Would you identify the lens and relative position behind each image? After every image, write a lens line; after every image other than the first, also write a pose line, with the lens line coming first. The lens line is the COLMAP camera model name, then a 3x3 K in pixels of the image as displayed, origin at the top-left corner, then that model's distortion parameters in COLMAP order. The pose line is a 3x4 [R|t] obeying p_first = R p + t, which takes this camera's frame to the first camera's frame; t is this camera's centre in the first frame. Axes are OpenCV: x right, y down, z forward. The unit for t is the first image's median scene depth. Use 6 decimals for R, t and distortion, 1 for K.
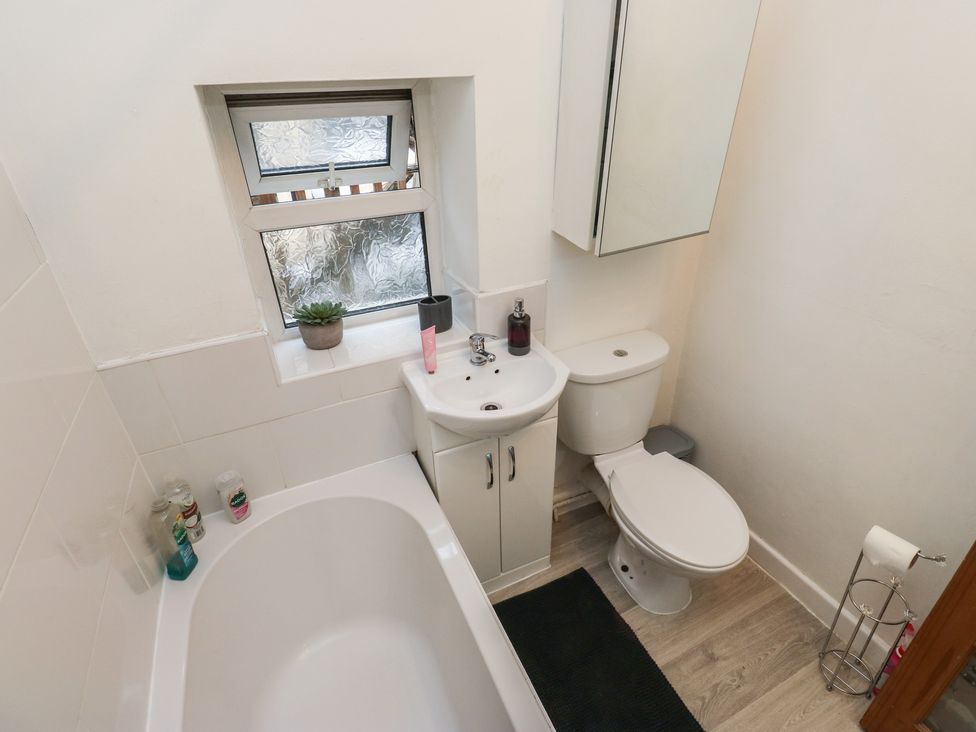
lens RADIAL K [[509.6, 0, 490.1], [0, 509.6, 361.1], [0, 0, 1]] dist [0.002379, 0.000437]
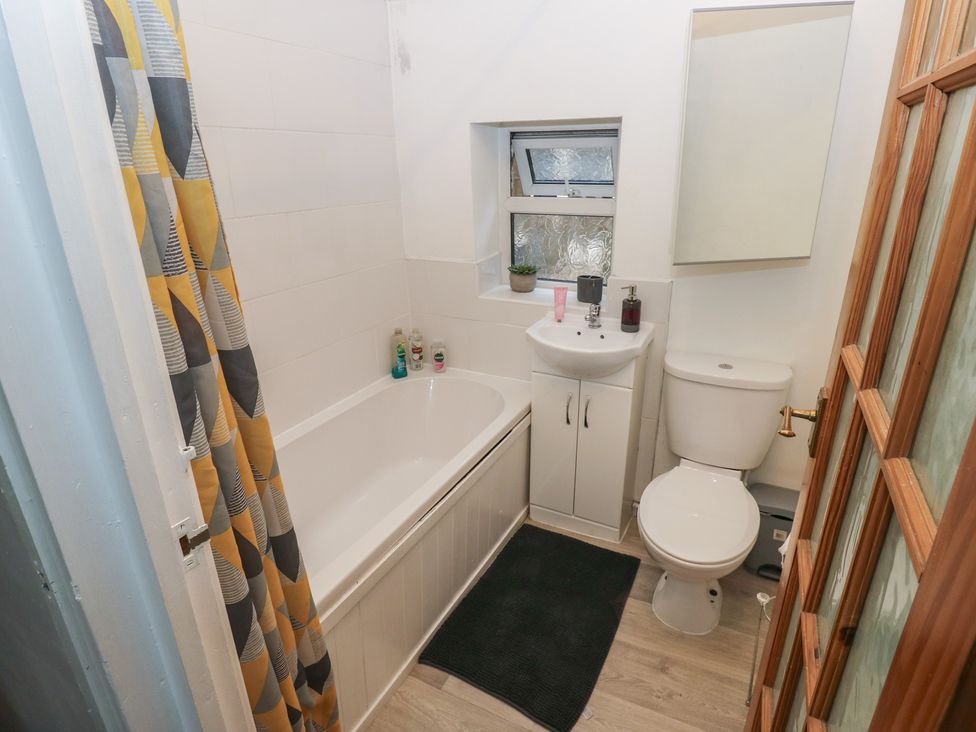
lens RADIAL K [[547.6, 0, 518.5], [0, 547.6, 365.3], [0, 0, 1]] dist [0.000613, 0.000024]
pose [[0.634552, 0.284807, -0.718491, 0.899652], [-0.392817, 0.919449, 0.017542, 0.147178], [0.665612, 0.271104, 0.695315, -0.071207]]
